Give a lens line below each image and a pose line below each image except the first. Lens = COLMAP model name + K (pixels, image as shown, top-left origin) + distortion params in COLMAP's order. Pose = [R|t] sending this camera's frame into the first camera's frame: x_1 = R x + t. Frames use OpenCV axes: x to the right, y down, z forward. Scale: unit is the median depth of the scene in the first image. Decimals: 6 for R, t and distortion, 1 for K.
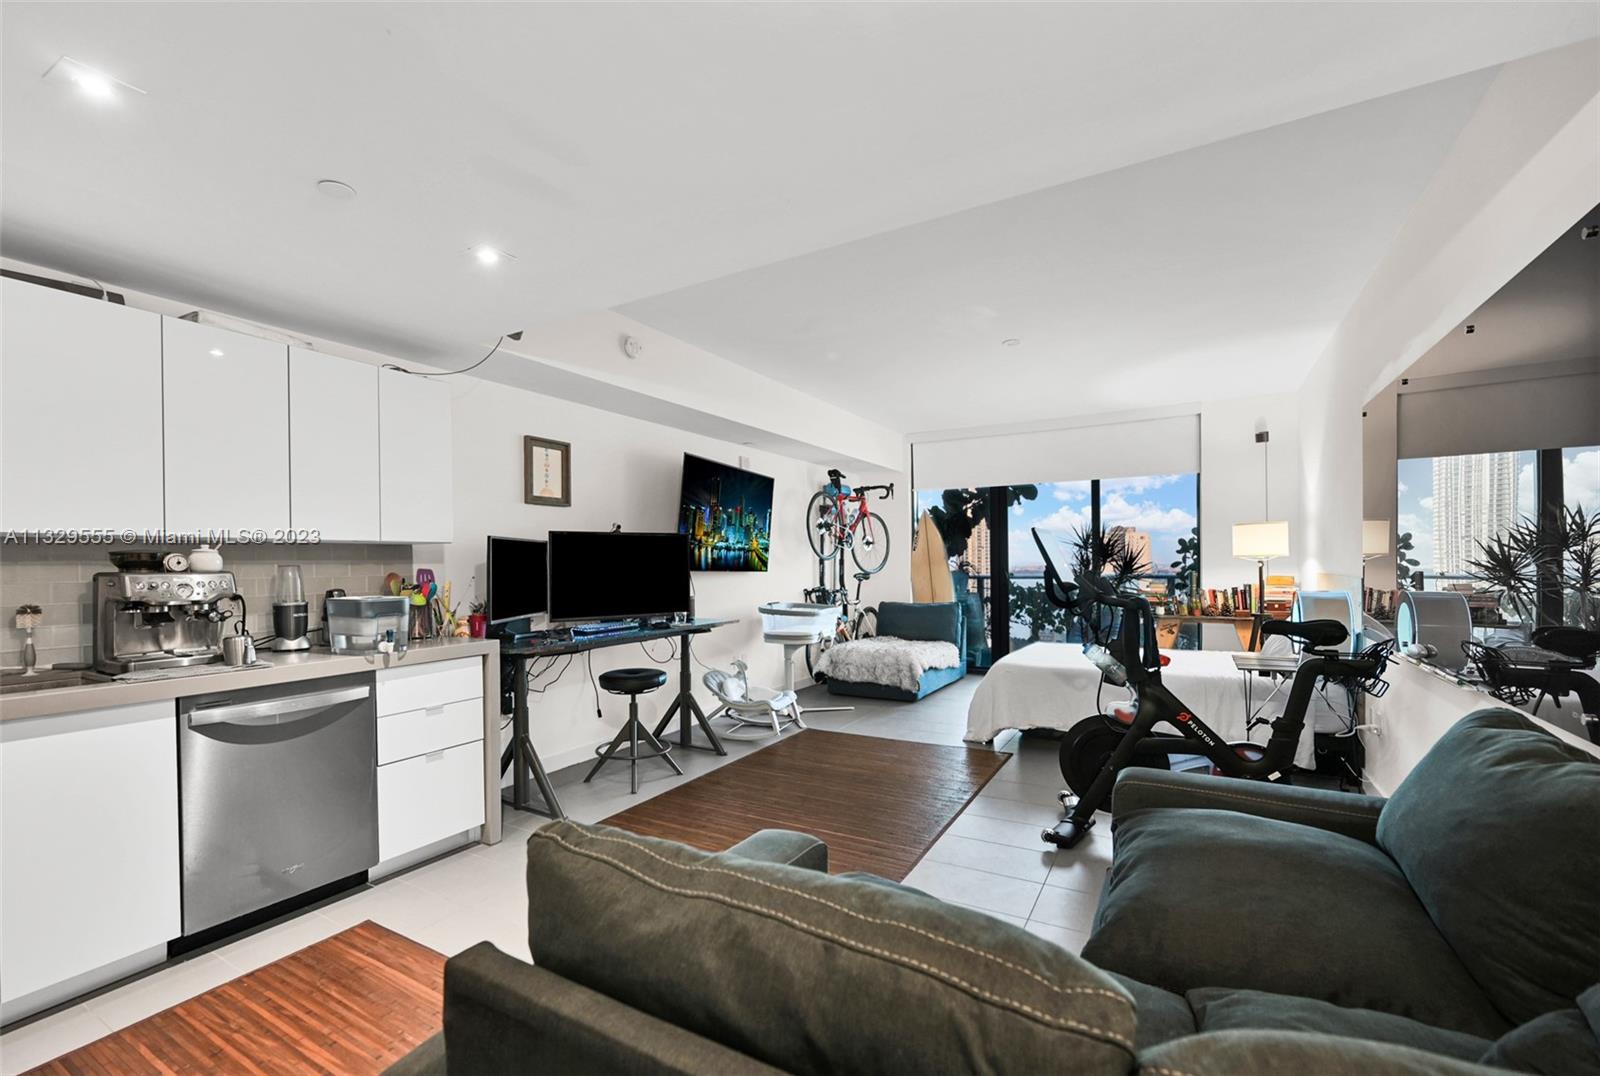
lens RADIAL K [[709.6, 0, 803.8], [0, 709.6, 564.9], [0, 0, 1]] dist [-0.000282, -0.000788]
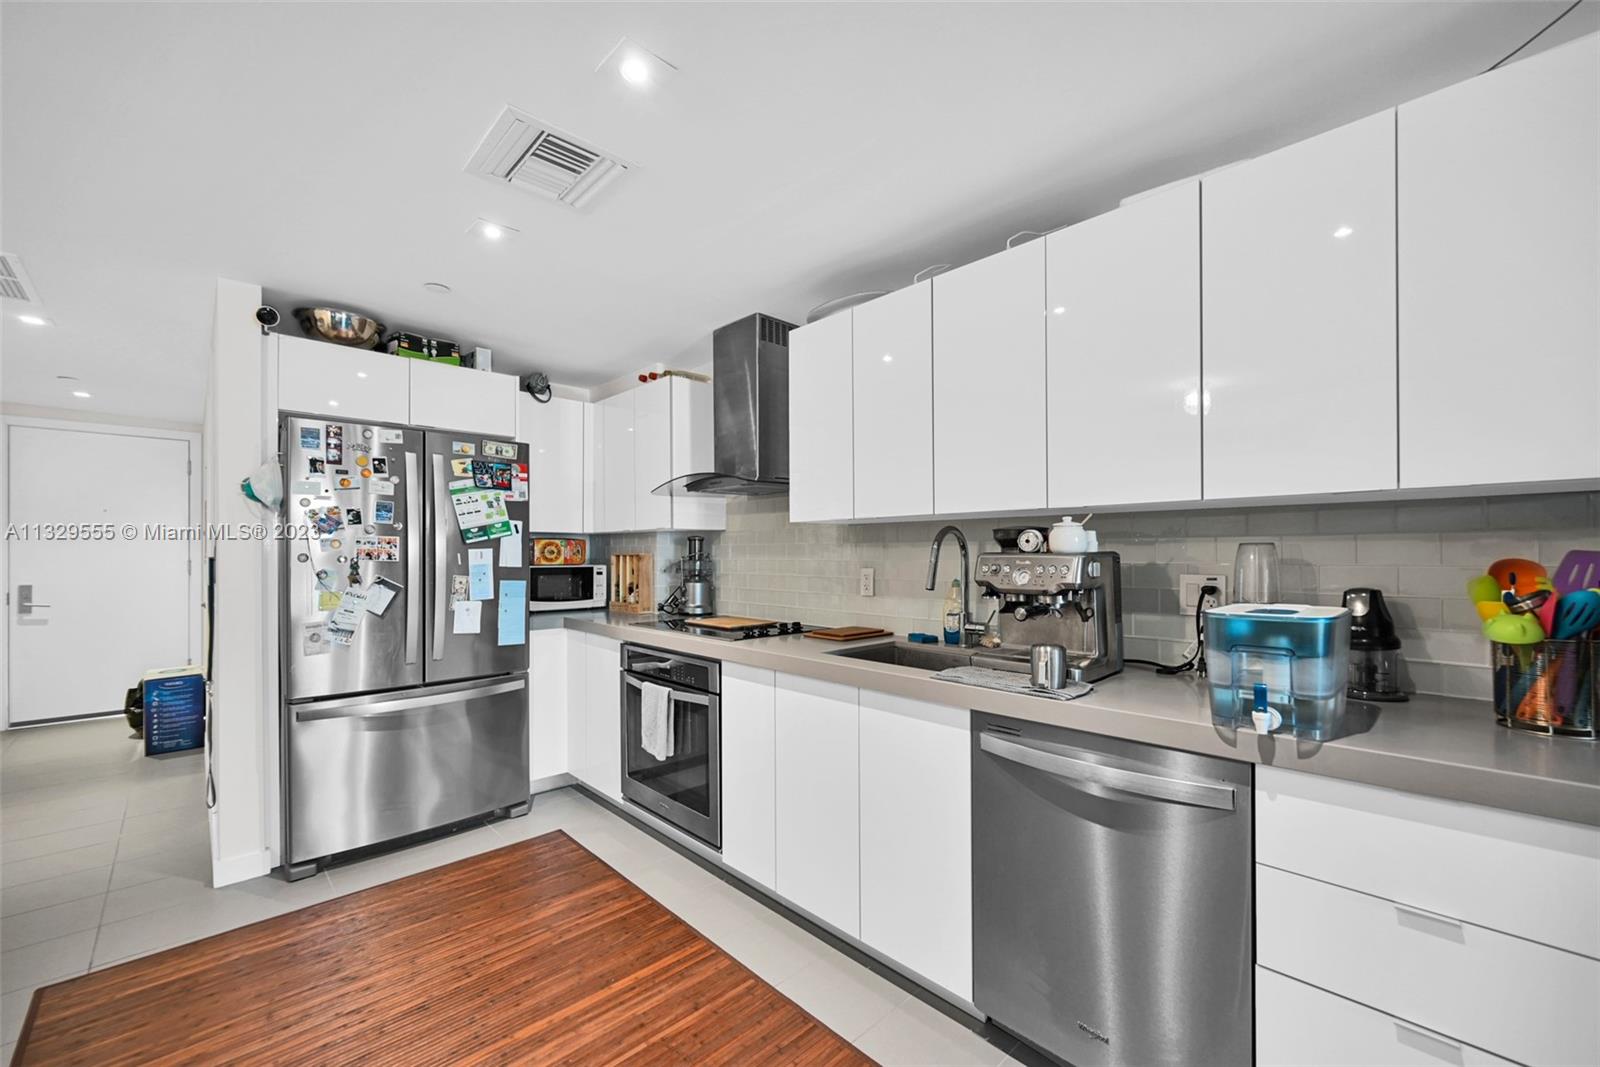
lens RADIAL K [[665.7, 0, 817.5], [0, 665.7, 554.7], [0, 0, 1]] dist [-0.000551, -0.000884]
pose [[-0.297400, 0.008484, -0.954715, -0.051770], [0.001052, 0.999963, 0.008558, 0.002962], [0.954752, 0.001541, -0.297398, 0.555306]]
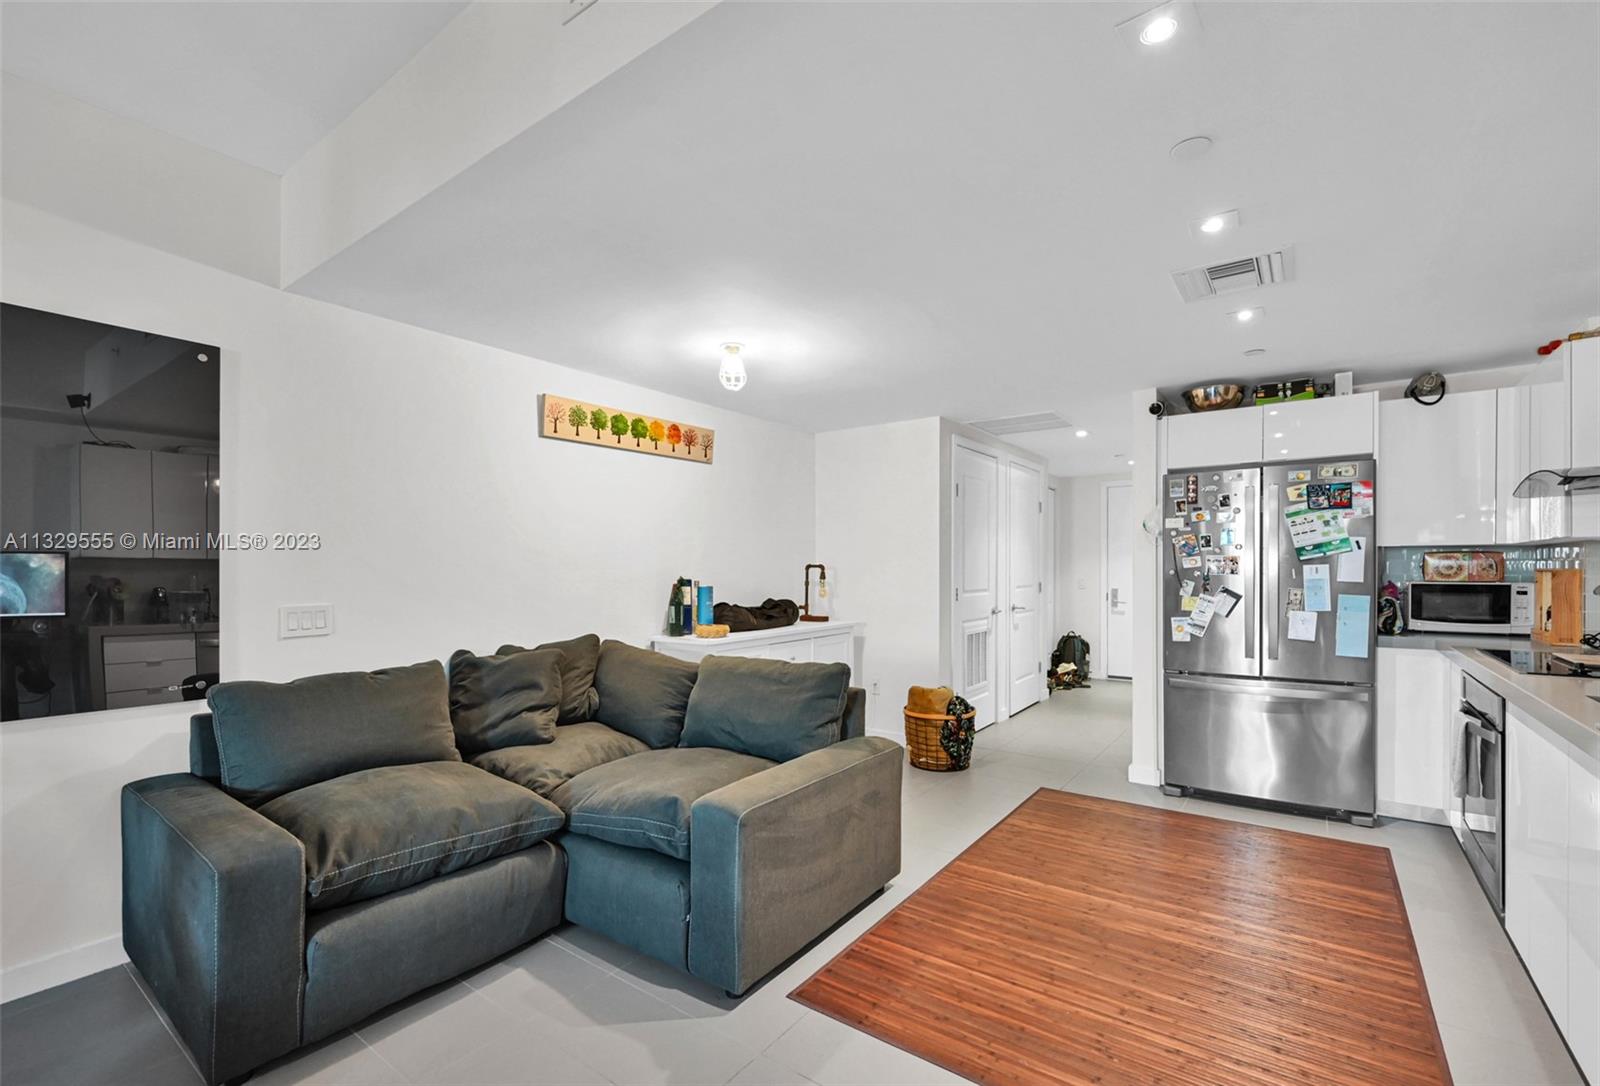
lens RADIAL K [[702.8, 0, 794.6], [0, 702.8, 570.0], [0, 0, 1]] dist [-0.001330, -0.000359]
pose [[-0.990713, 0.007087, 0.135787, -0.127078], [0.007540, 0.999968, 0.002824, 0.001897], [-0.135762, 0.003822, -0.990734, 0.892215]]
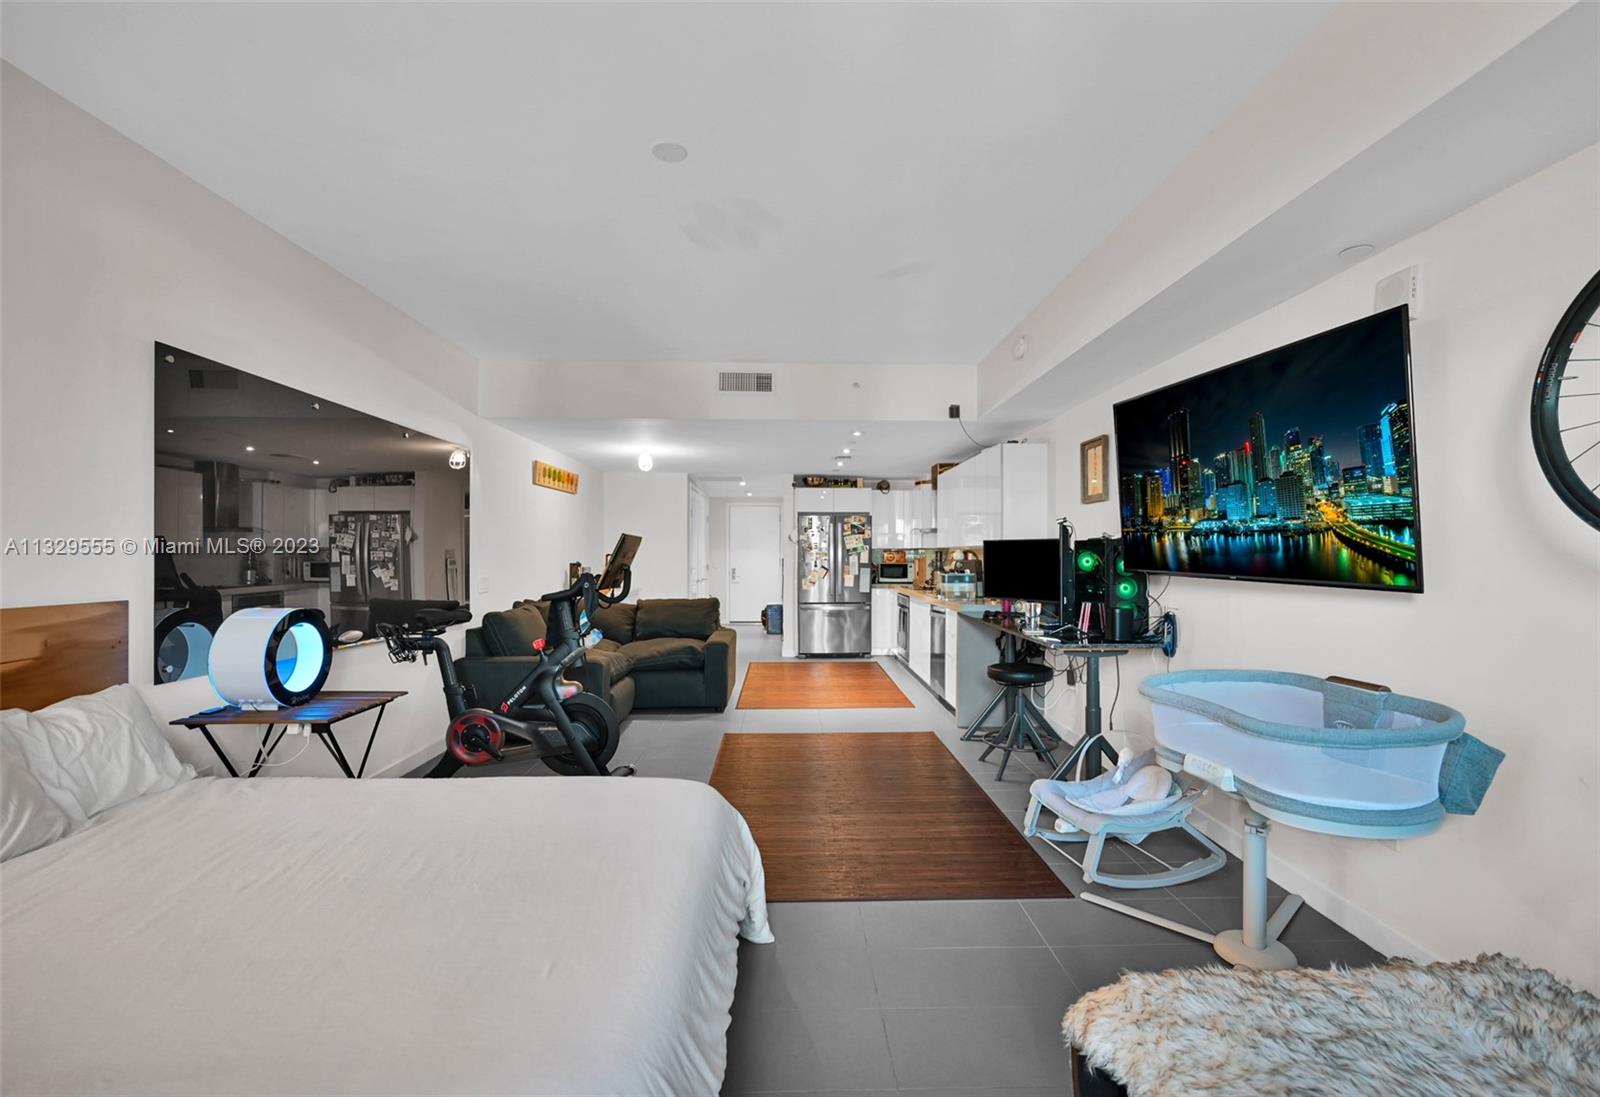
lens RADIAL K [[683.1, 0, 811.6], [0, 683.1, 556.8], [0, 0, 1]] dist [0.000505, -0.000041]
pose [[-0.855552, 0.004259, -0.517700, 0.509463], [-0.000314, 0.999962, 0.008746, -0.012900], [0.517717, 0.007646, -0.855518, 1.630975]]
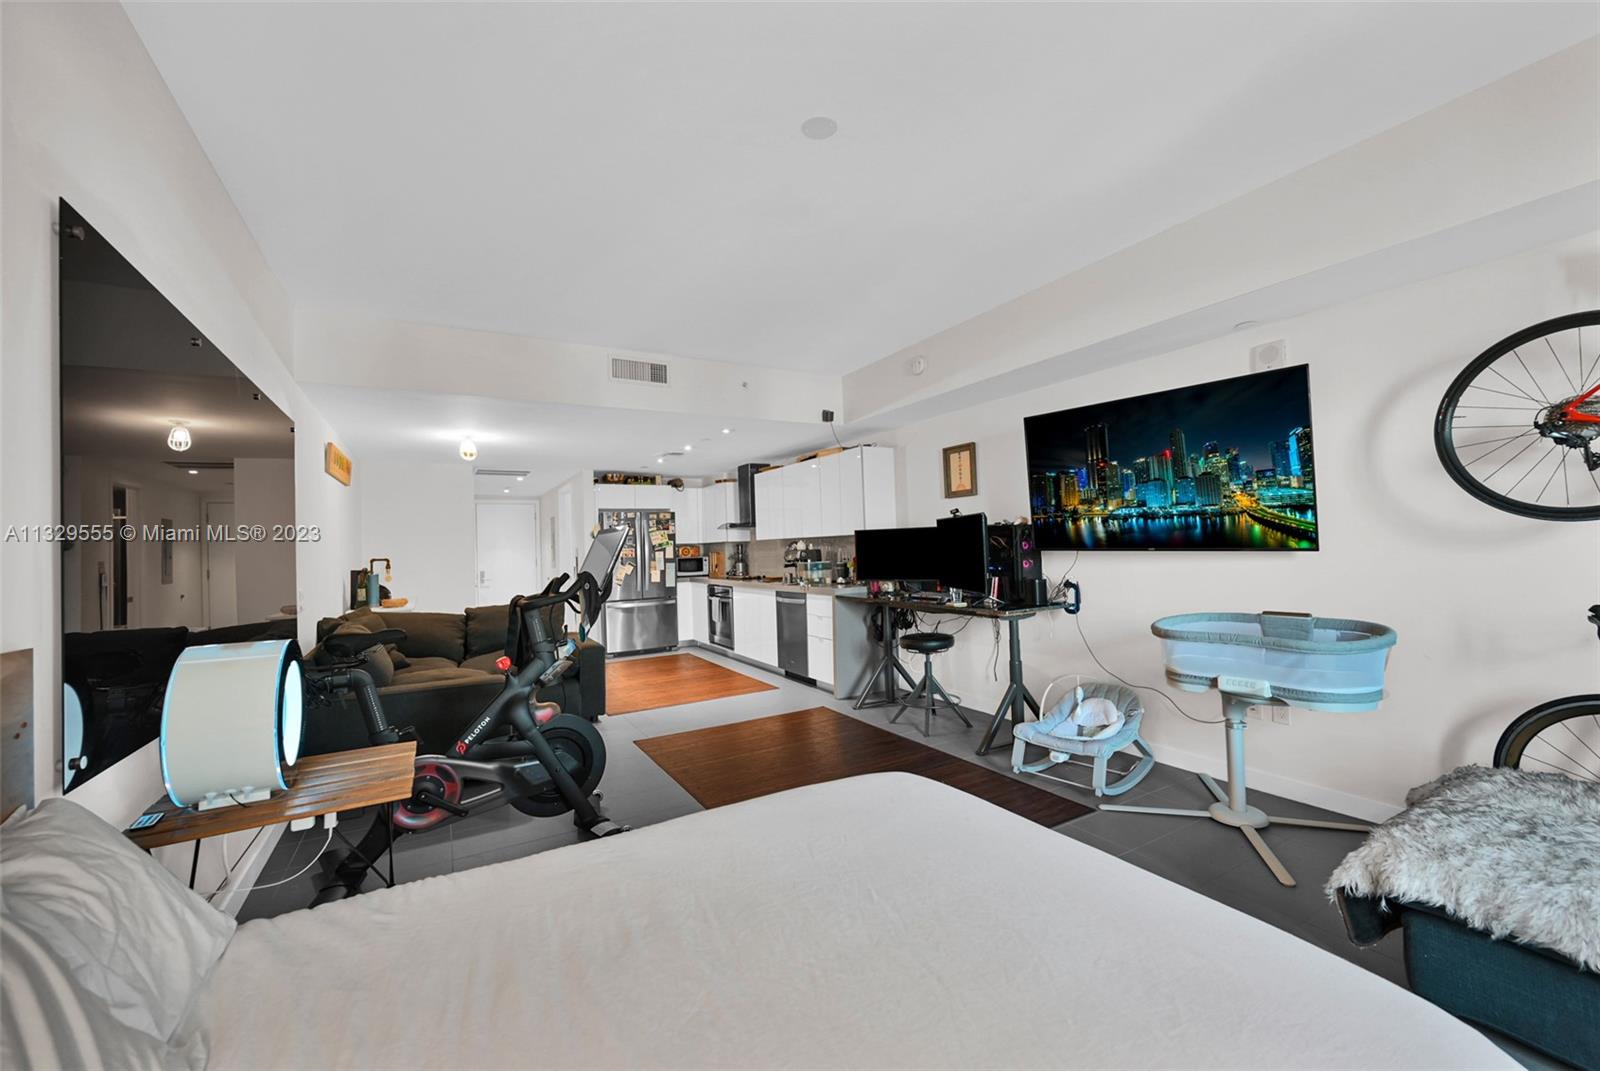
lens RADIAL K [[629.6, 0, 808.3], [0, 629.6, 538.3], [0, 0, 1]] dist [-0.002981, 0.000365]
pose [[-0.512159, 0.009539, -0.858838, 0.748064], [0.030819, 0.999498, -0.007278, -0.009803], [0.858338, -0.030196, -0.512196, 1.332046]]
